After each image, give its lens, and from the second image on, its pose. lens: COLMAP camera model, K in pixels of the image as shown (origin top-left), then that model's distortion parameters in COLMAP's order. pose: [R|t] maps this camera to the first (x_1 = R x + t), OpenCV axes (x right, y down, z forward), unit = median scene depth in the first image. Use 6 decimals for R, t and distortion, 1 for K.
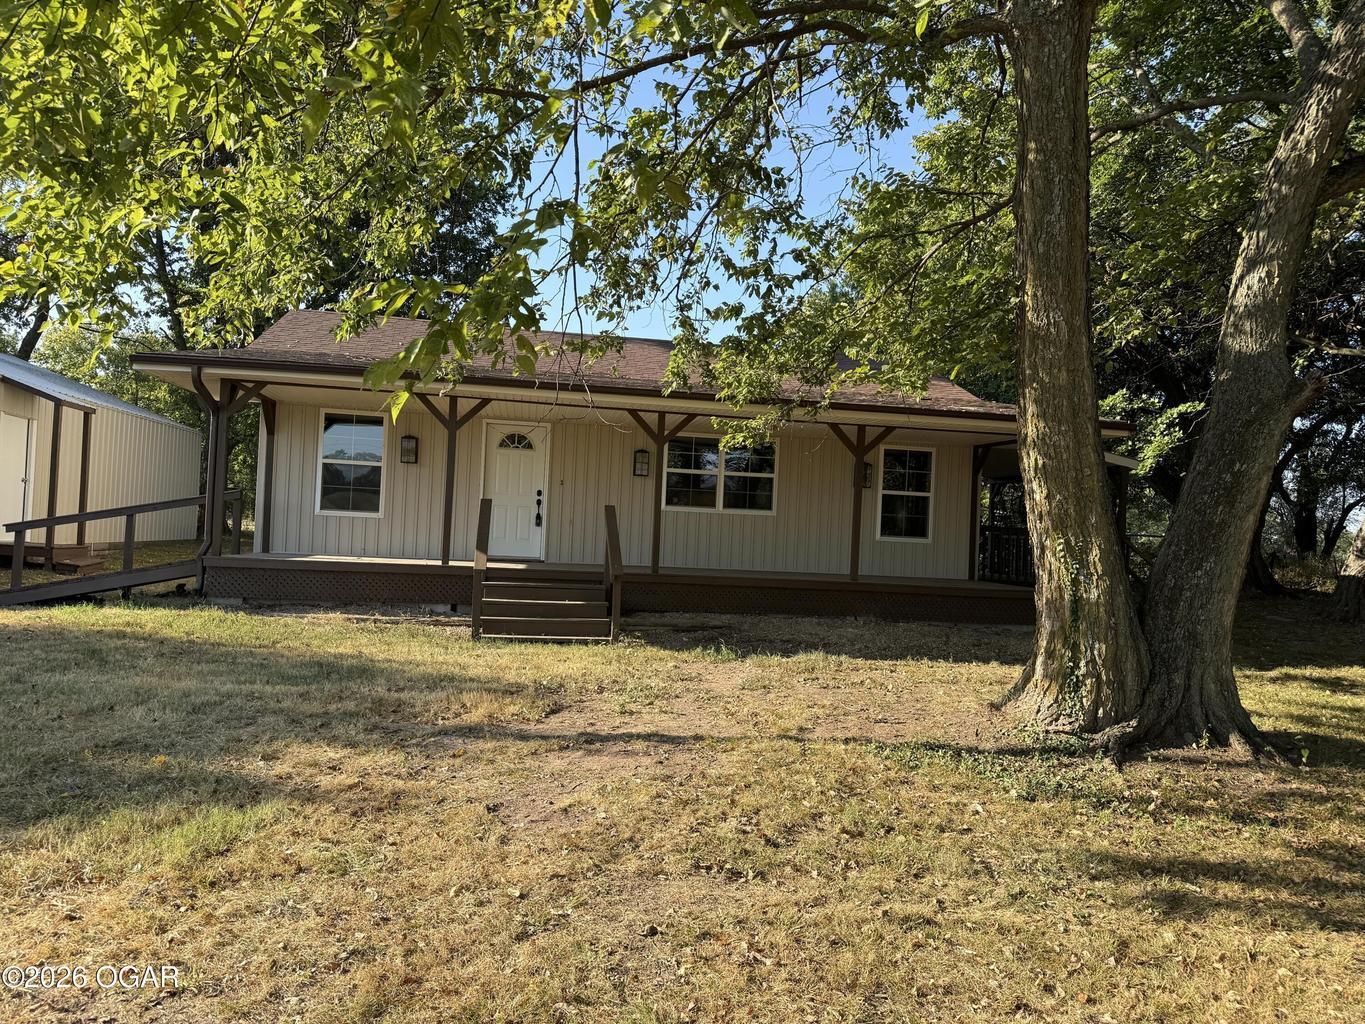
lens RADIAL K [[963.7, 0, 682.5], [0, 963.7, 512.0], [0, 0, 1]] dist [0.000139, -0.000517]
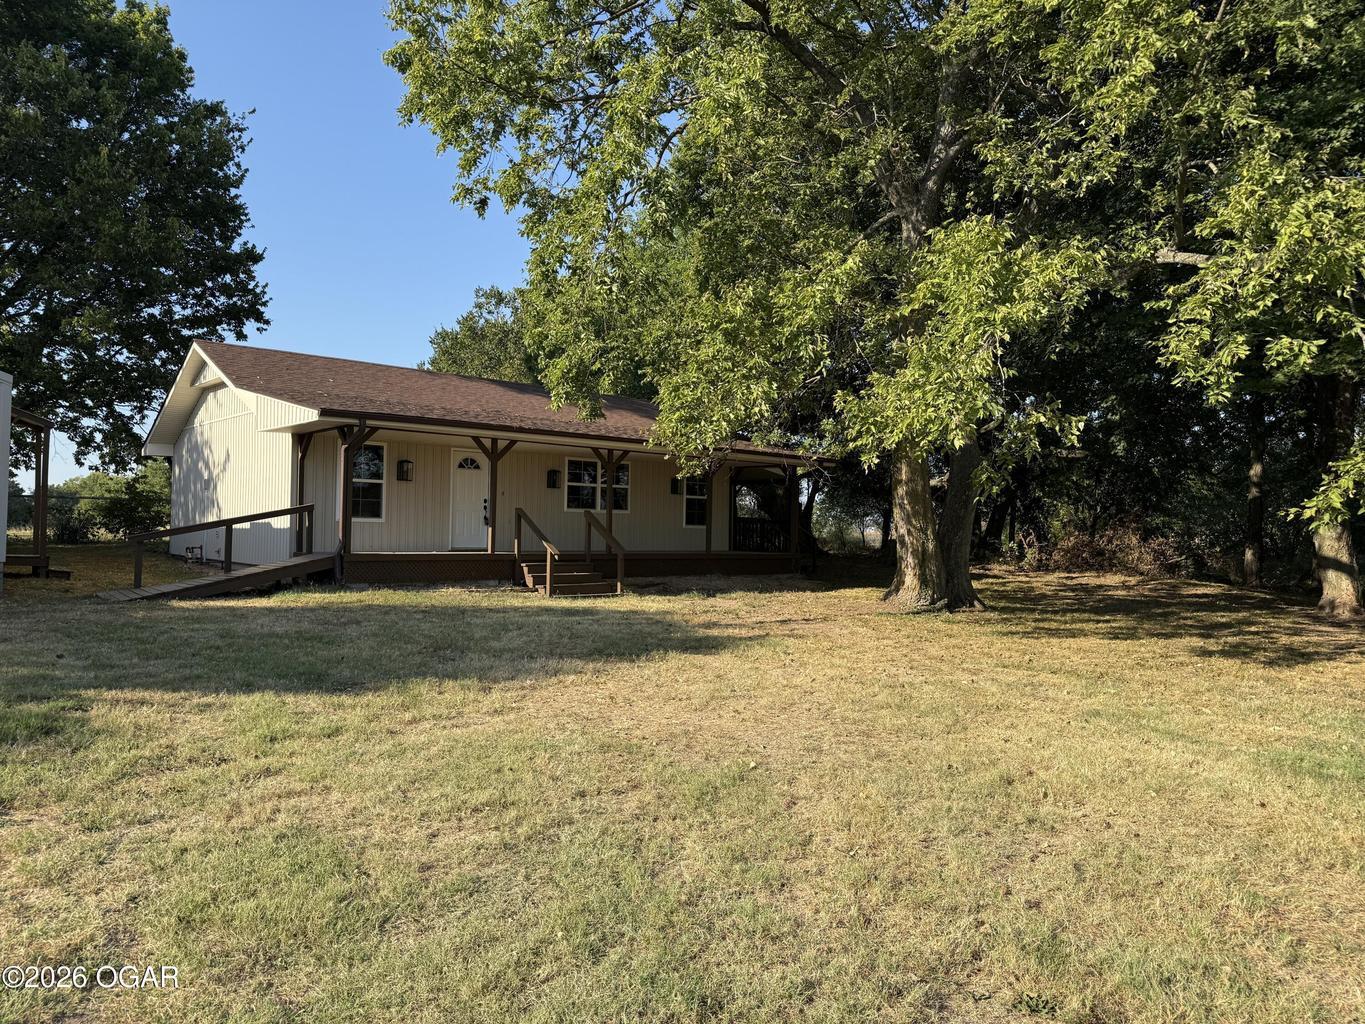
lens RADIAL K [[963.7, 0, 682.5], [0, 963.7, 512.0], [0, 0, 1]] dist [0.000139, -0.000517]
pose [[0.848339, -0.020219, 0.529067, -0.752930], [0.013243, 0.999768, 0.016973, -0.027592], [-0.529288, -0.007392, 0.848410, -0.387423]]
